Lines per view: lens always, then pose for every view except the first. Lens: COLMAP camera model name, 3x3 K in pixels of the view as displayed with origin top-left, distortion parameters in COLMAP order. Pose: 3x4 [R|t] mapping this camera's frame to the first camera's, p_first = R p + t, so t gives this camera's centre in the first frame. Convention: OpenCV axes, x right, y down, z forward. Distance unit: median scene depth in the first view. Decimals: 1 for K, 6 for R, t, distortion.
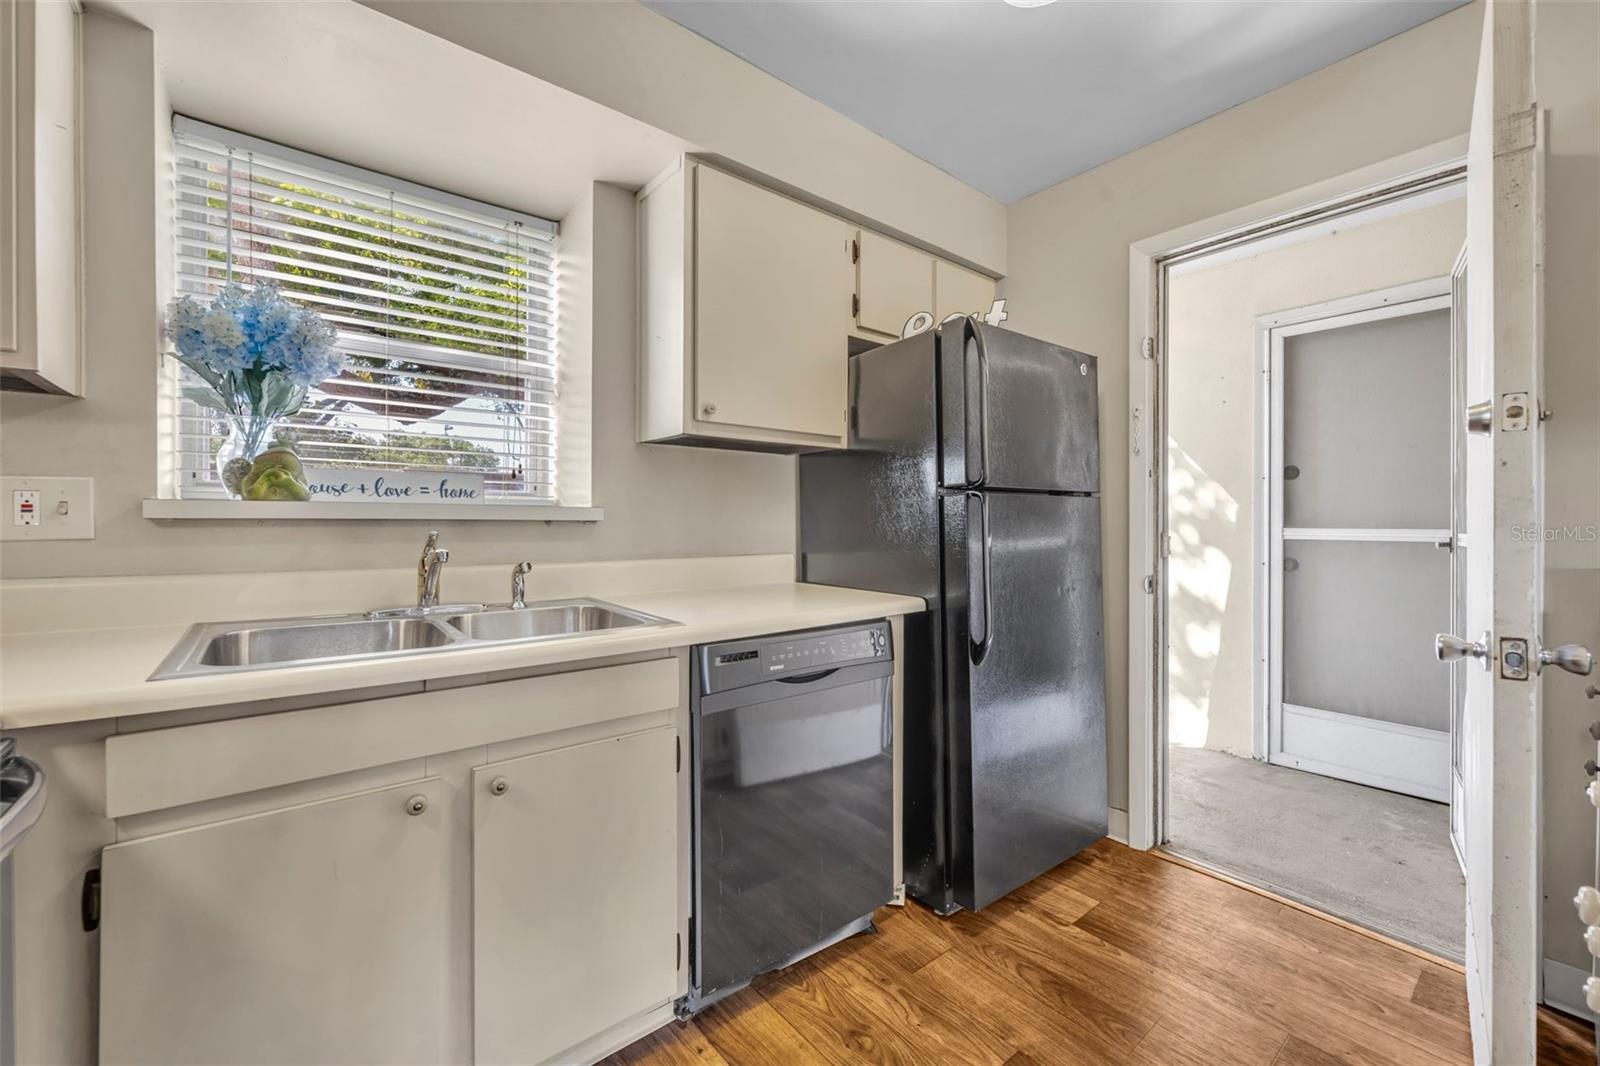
lens RADIAL K [[650.8, 0, 799.8], [0, 650.8, 524.0], [0, 0, 1]] dist [0.002631, -0.000304]
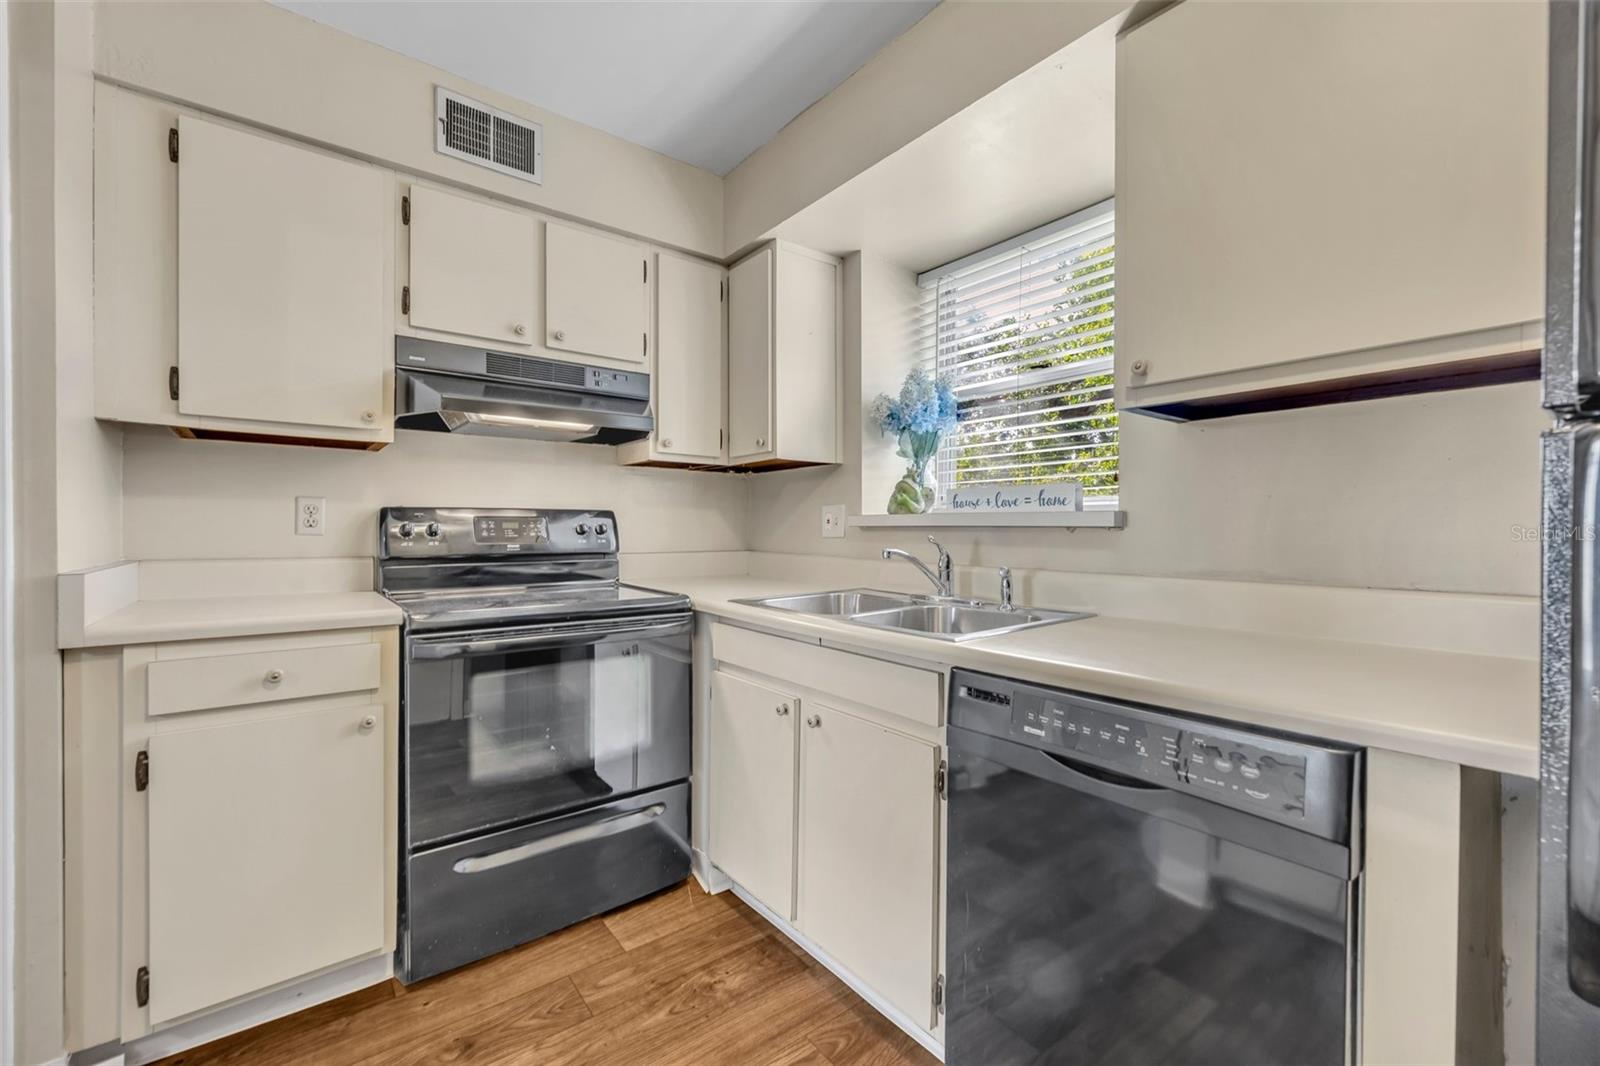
lens RADIAL K [[650.8, 0, 802.5], [0, 650.8, 532.9], [0, 0, 1]] dist [0.002631, -0.000304]
pose [[-0.008989, 0.004870, -0.999948, 0.647084], [-0.004304, 0.999979, 0.004909, 0.000915], [0.999950, 0.004348, -0.008968, 0.716188]]
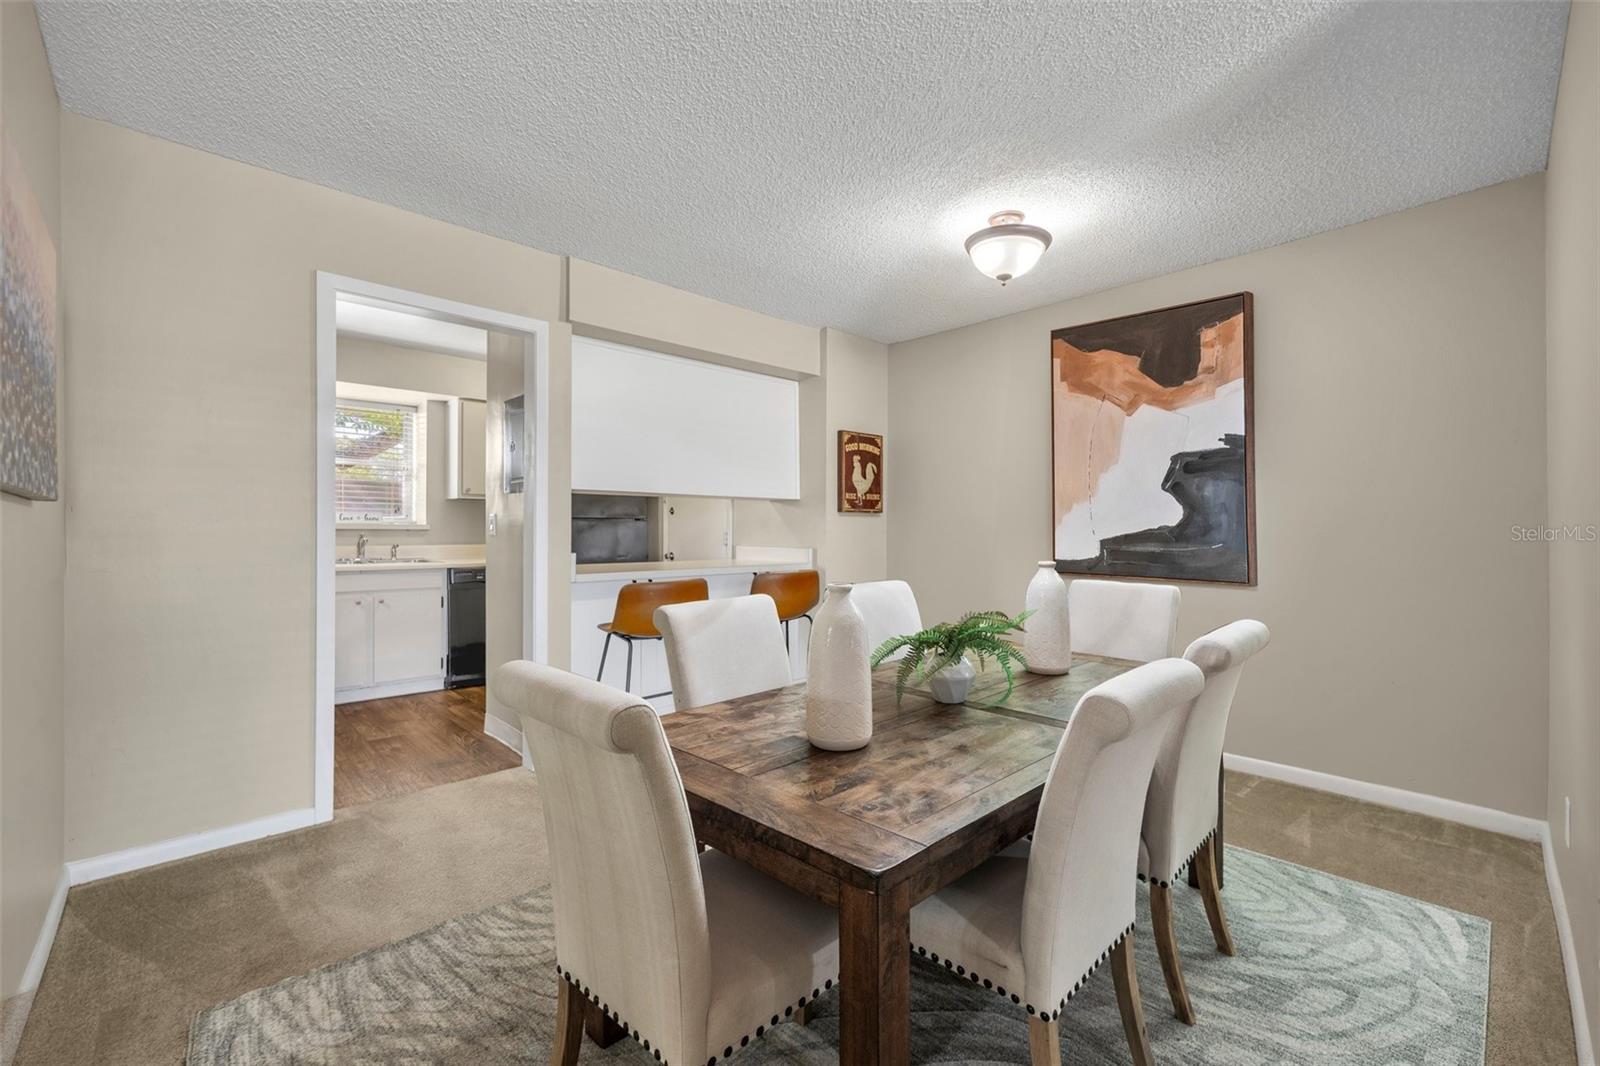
lens RADIAL K [[650.8, 0, 801.7], [0, 650.8, 534.1], [0, 0, 1]] dist [0.002631, -0.000304]
pose [[0.995618, 0.003728, 0.093437, 1.129142], [-0.003846, 0.999992, 0.001083, 0.005503], [-0.093432, -0.001438, 0.995625, -2.099342]]
